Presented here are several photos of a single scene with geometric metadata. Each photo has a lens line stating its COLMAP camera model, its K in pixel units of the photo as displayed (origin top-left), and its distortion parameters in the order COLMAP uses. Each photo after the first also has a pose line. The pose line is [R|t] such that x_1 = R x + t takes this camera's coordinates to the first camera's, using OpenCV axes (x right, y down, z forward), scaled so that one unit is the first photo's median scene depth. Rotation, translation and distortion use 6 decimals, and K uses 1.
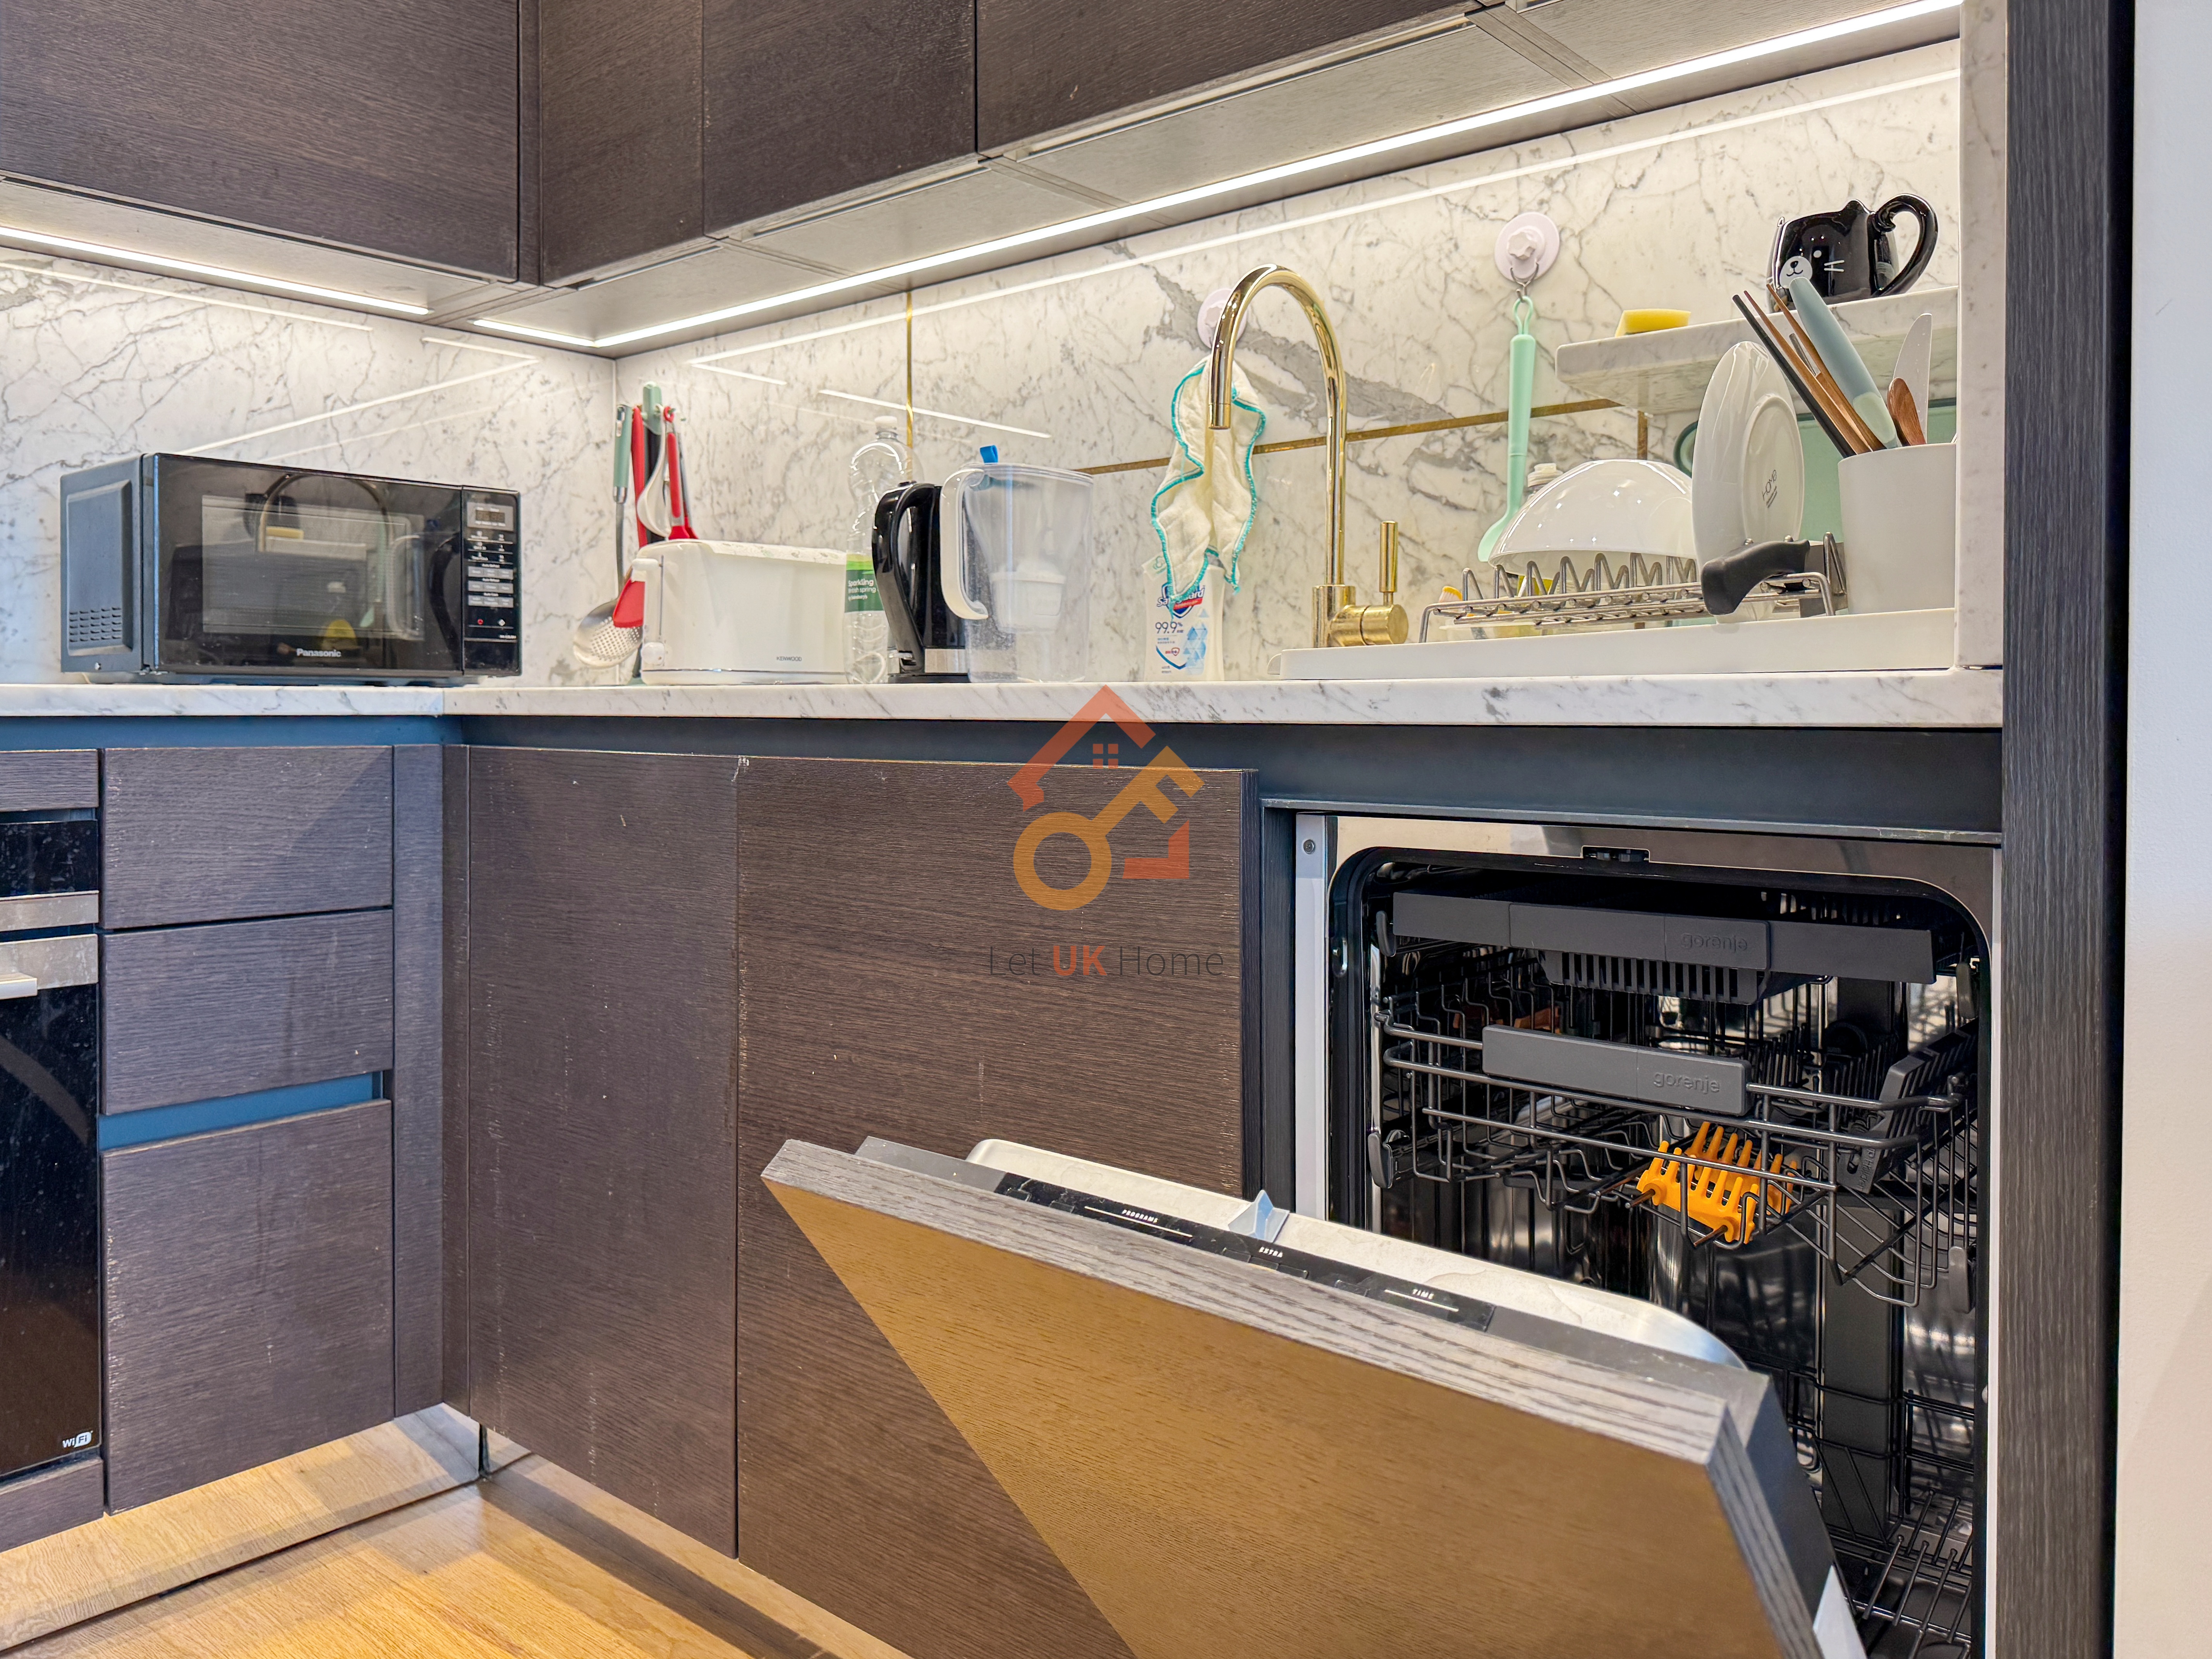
lens RADIAL K [[1658.8, 0, 1038.2], [0, 1658.8, 738.4], [0, 0, 1]] dist [0.078859, -0.089992]
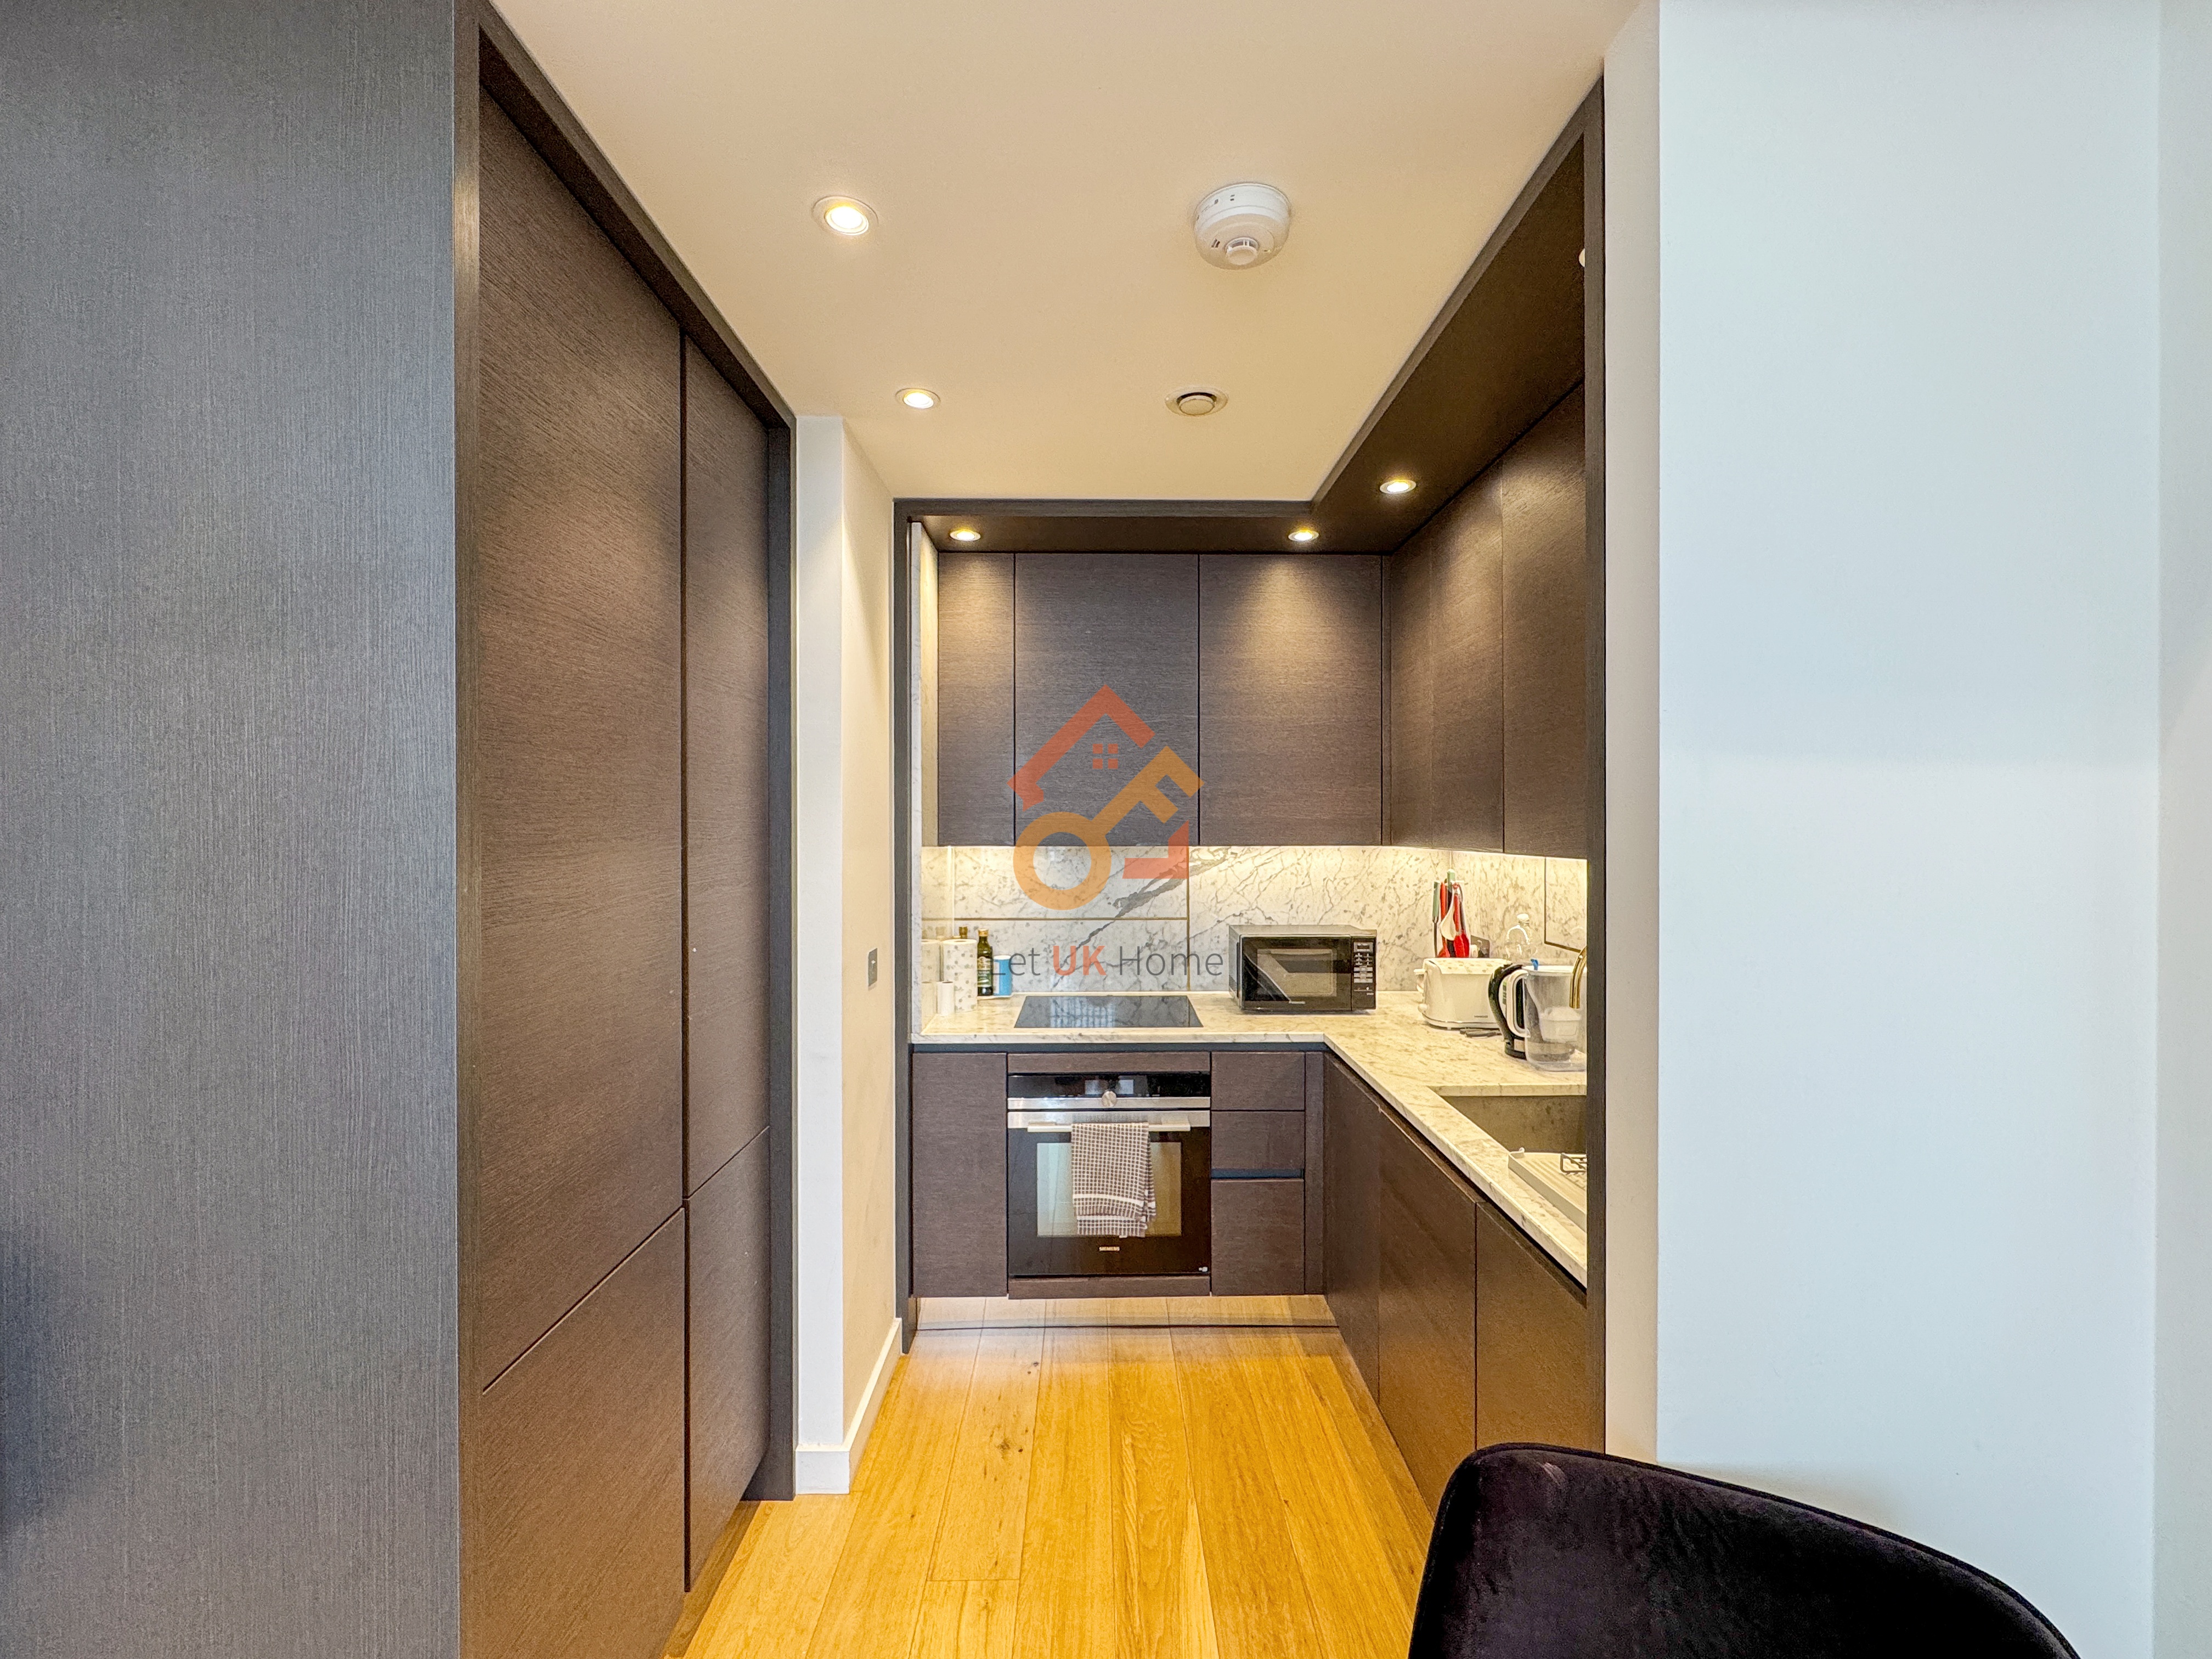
lens RADIAL K [[900.6, 0, 1097.1], [0, 900.6, 834.4], [0, 0, 1]] dist [0.001477, 0.000371]
pose [[0.674898, 0.000964, -0.737910, 0.465921], [-0.005124, 0.999981, -0.003379, -0.338676], [0.737893, 0.006062, 0.674891, -0.251784]]
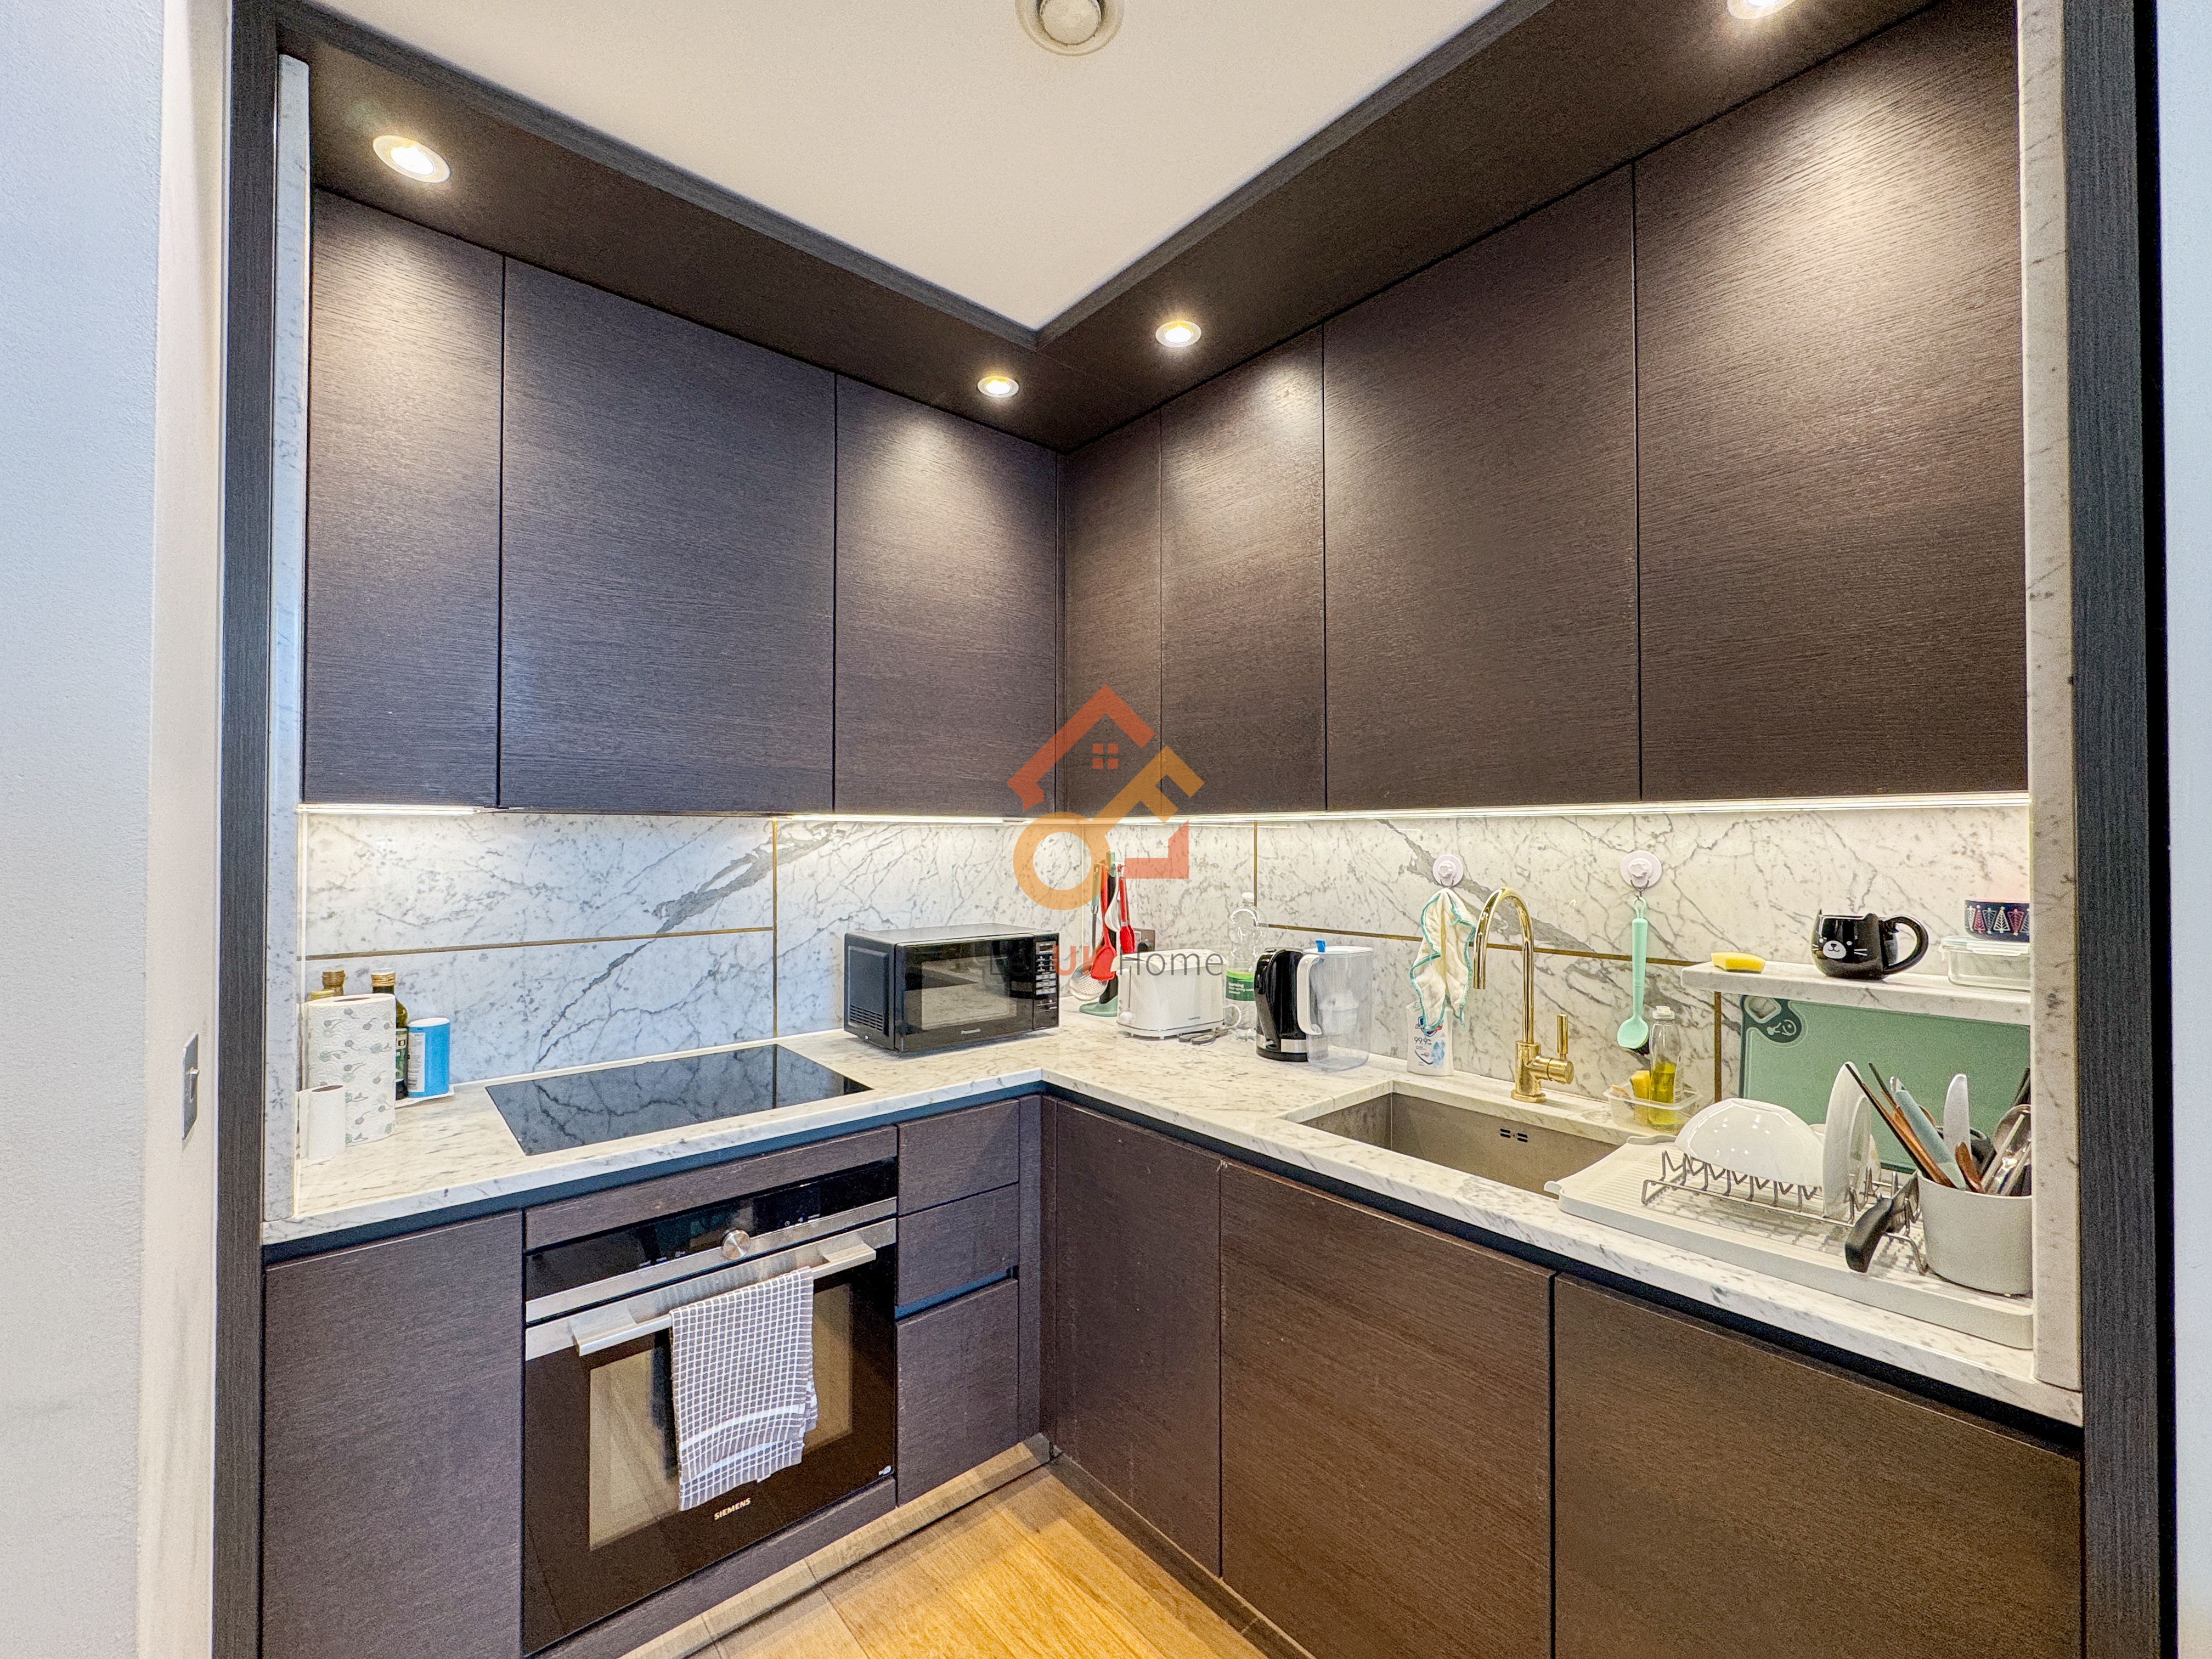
lens RADIAL K [[900.6, 0, 1097.1], [0, 900.6, 834.4], [0, 0, 1]] dist [0.001477, 0.000371]
pose [[0.991950, -0.005552, -0.126510, -0.152878], [0.002699, 0.999738, -0.022712, -0.275190], [0.126603, 0.022188, 0.991705, -0.045626]]
